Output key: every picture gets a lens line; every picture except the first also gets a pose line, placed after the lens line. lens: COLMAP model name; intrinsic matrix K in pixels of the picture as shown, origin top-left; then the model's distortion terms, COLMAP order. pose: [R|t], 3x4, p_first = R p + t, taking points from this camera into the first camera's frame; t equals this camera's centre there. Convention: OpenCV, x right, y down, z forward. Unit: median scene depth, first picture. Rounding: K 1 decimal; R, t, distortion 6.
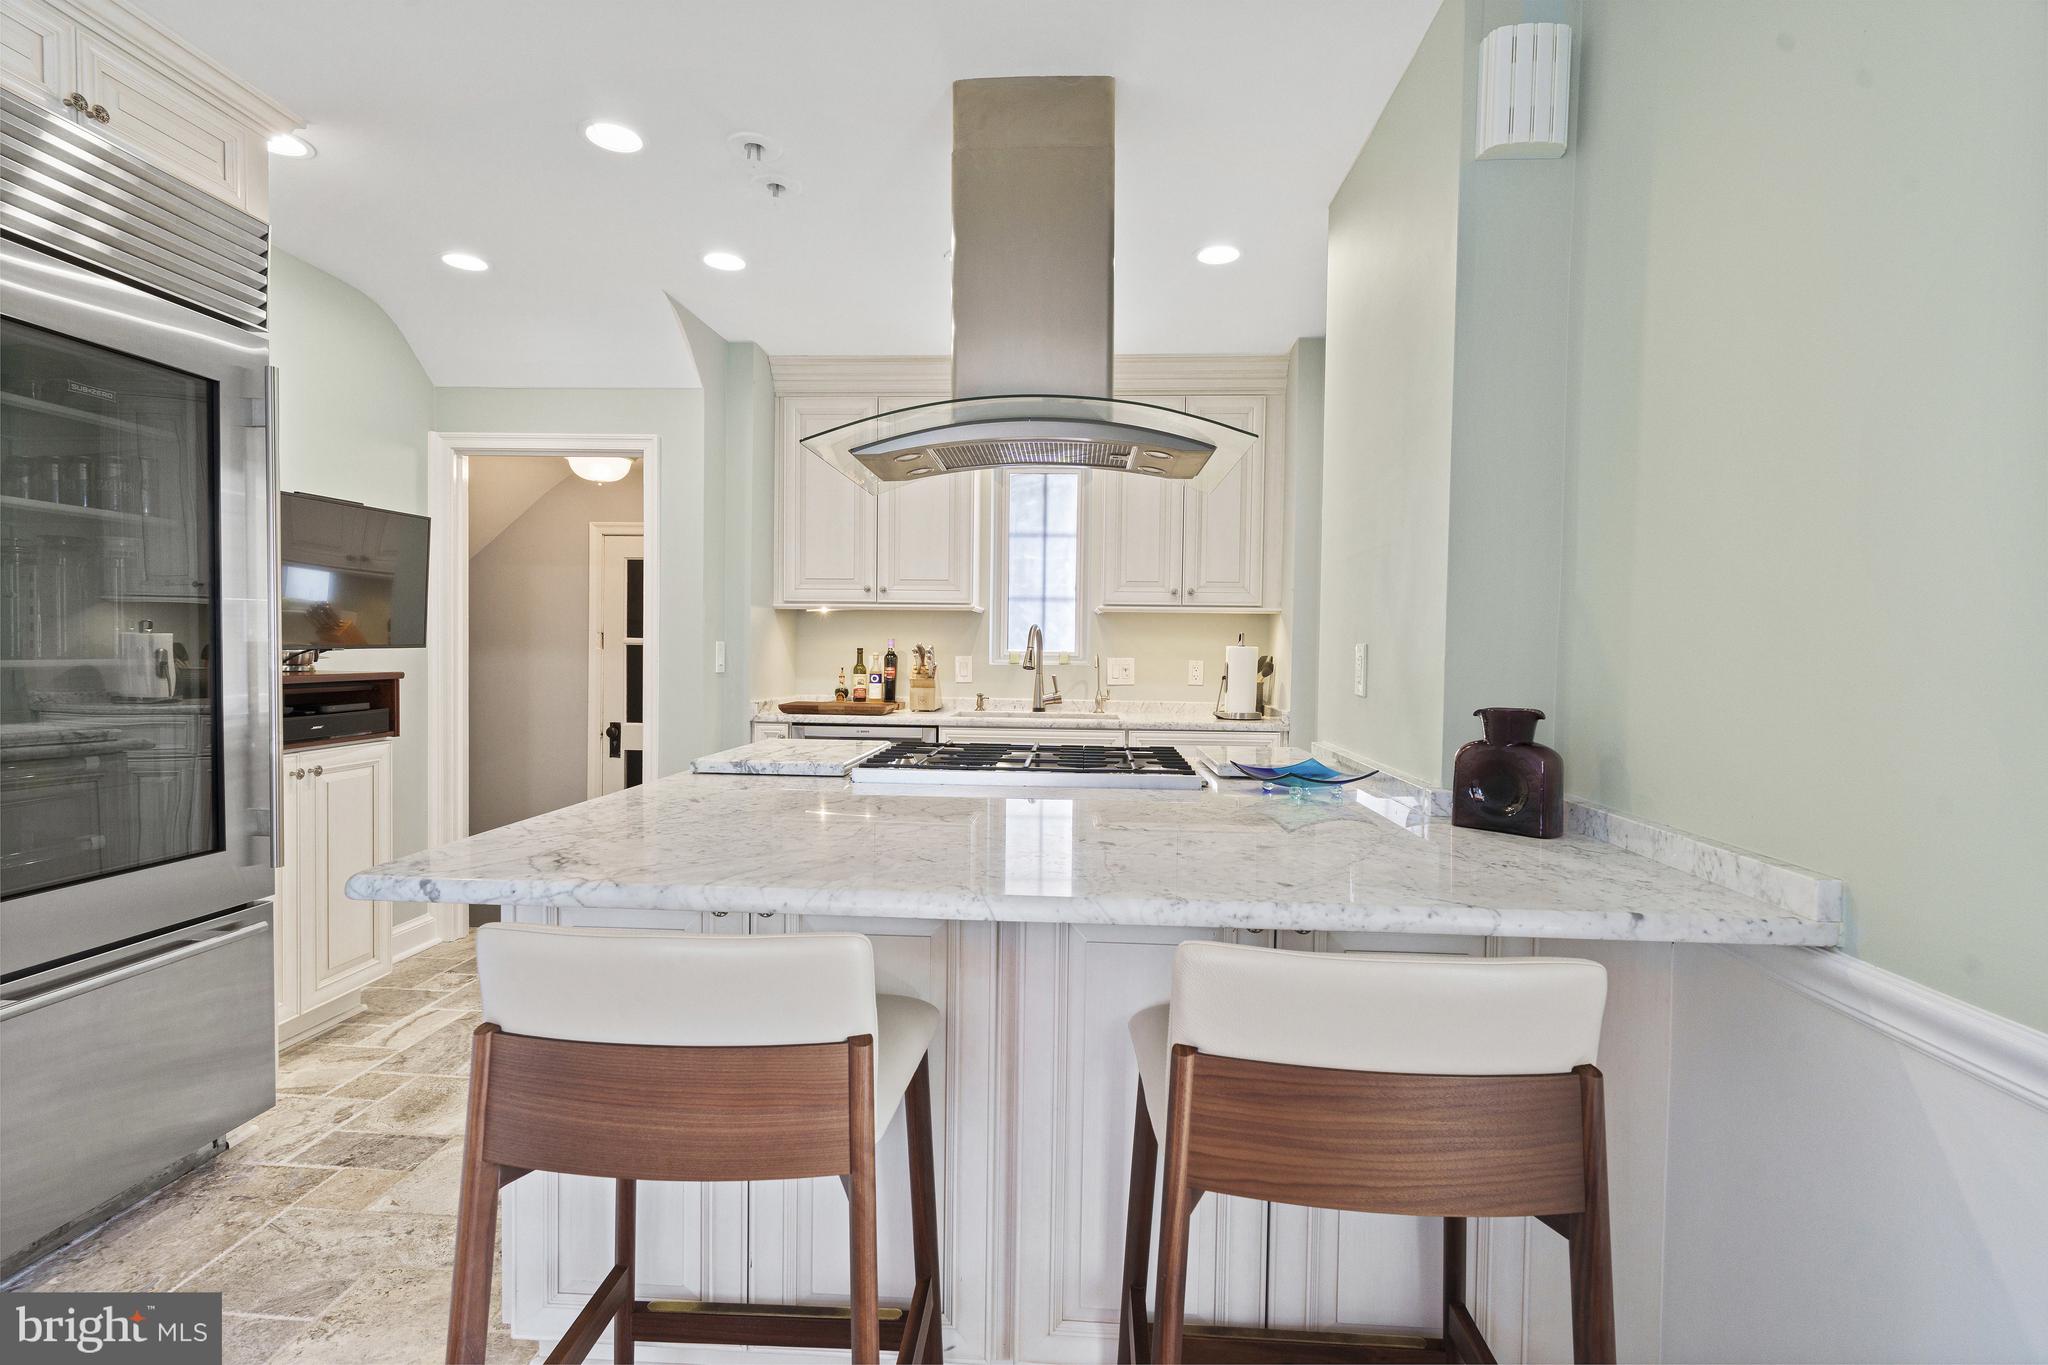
lens RADIAL K [[947.0, 0, 1004.2], [0, 947.0, 676.7], [0, 0, 1]] dist [0.002005, -0.000603]
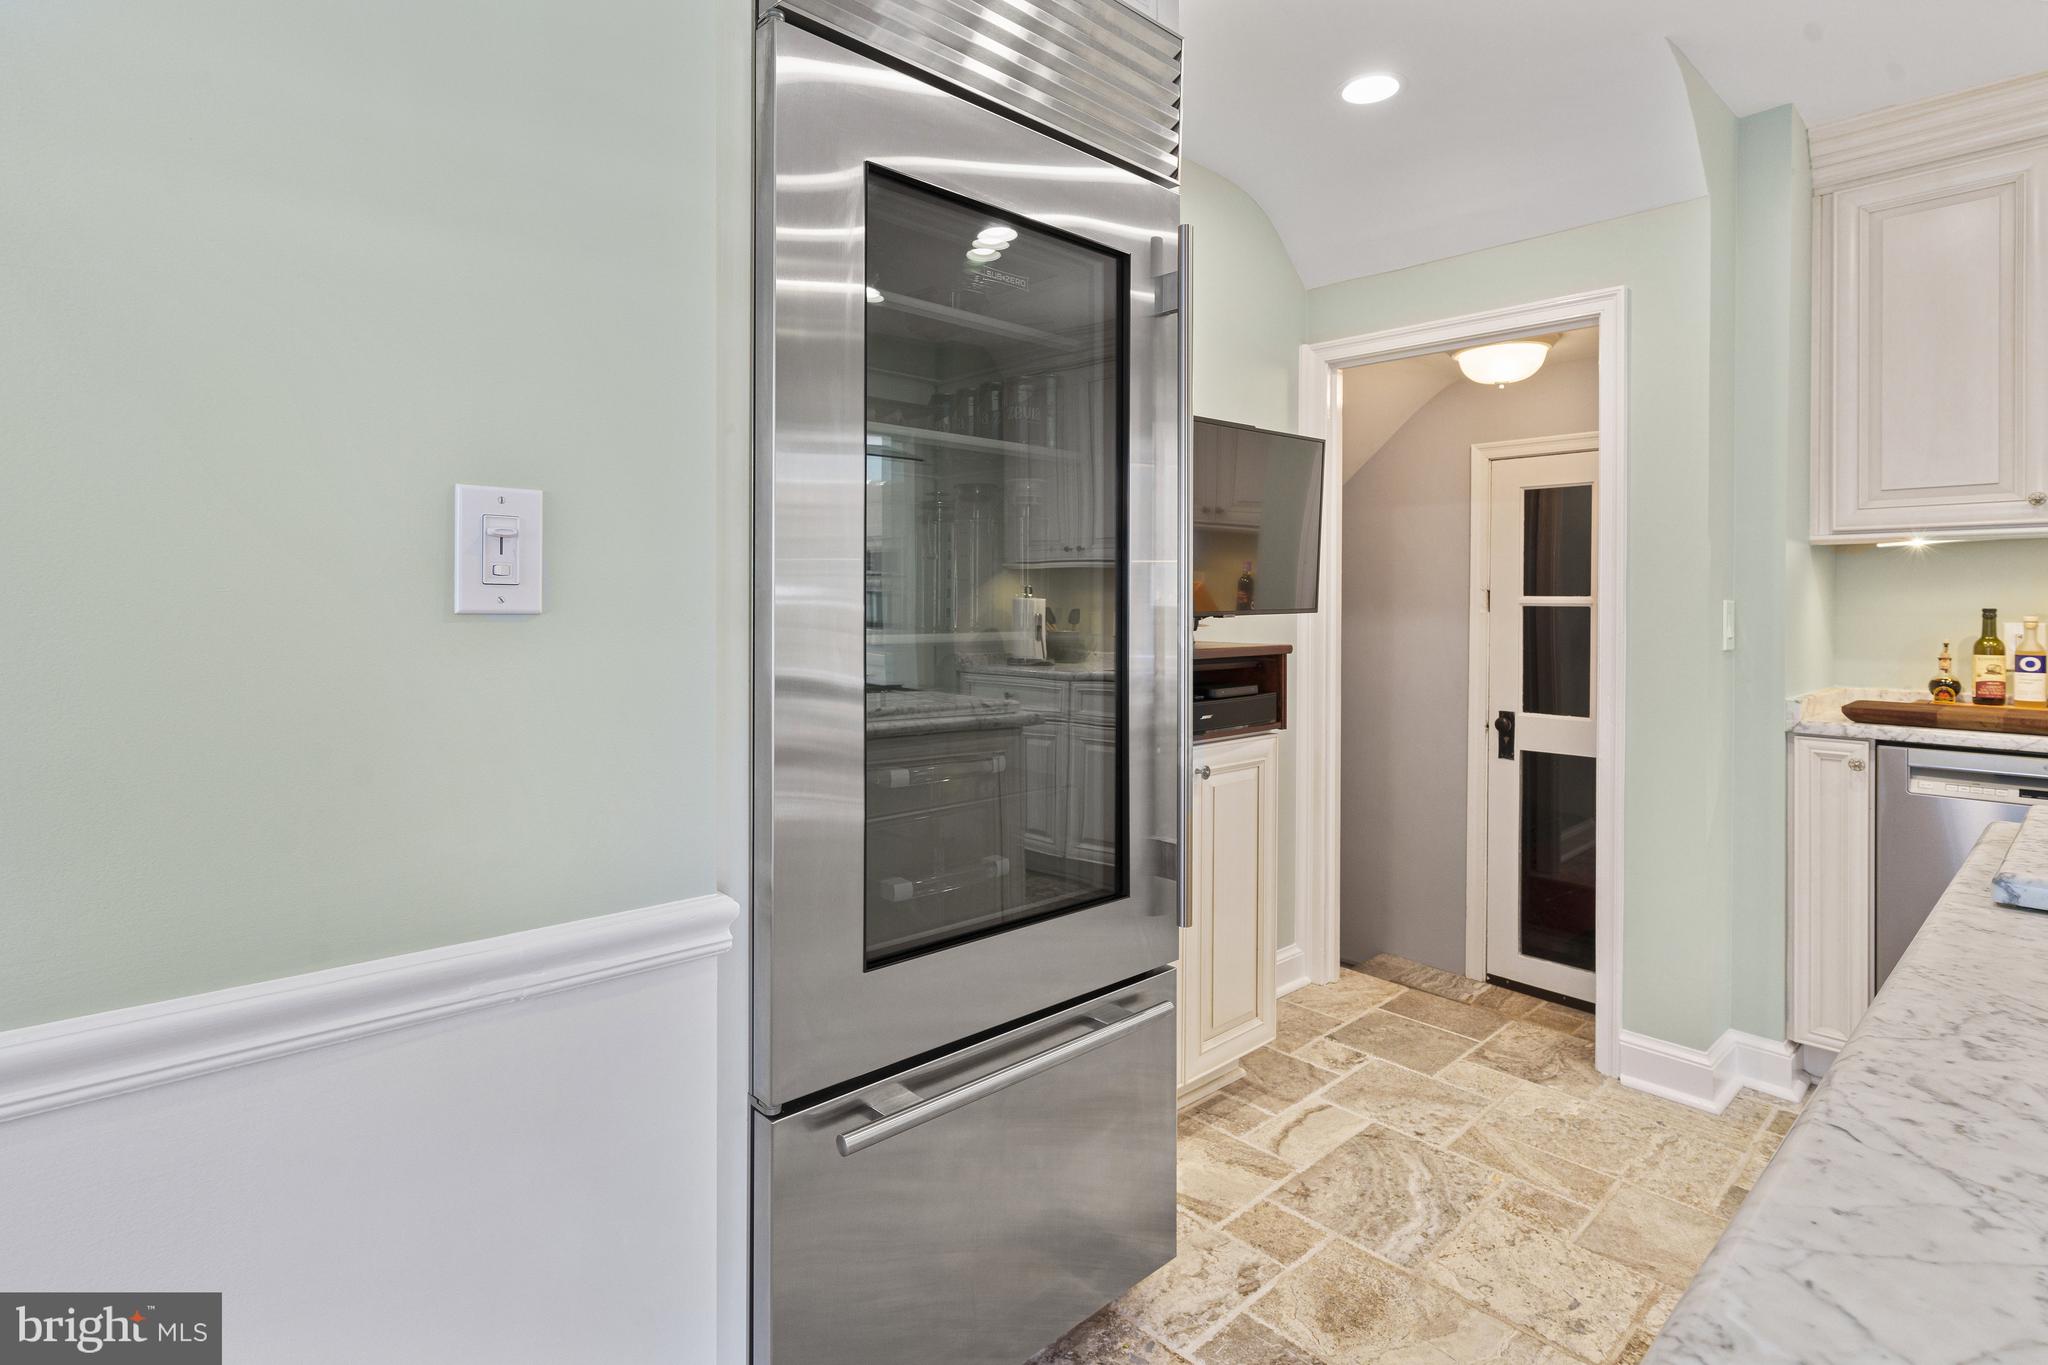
lens RADIAL K [[1017.0, 0, 1019.2], [0, 1017.0, 611.7], [0, 0, 1]] dist [0.000993, 0.000183]
pose [[0.737075, -0.004723, -0.675795, -0.246461], [-0.013382, 0.999678, -0.021582, -0.011428], [0.675679, 0.024951, 0.736774, 0.251932]]
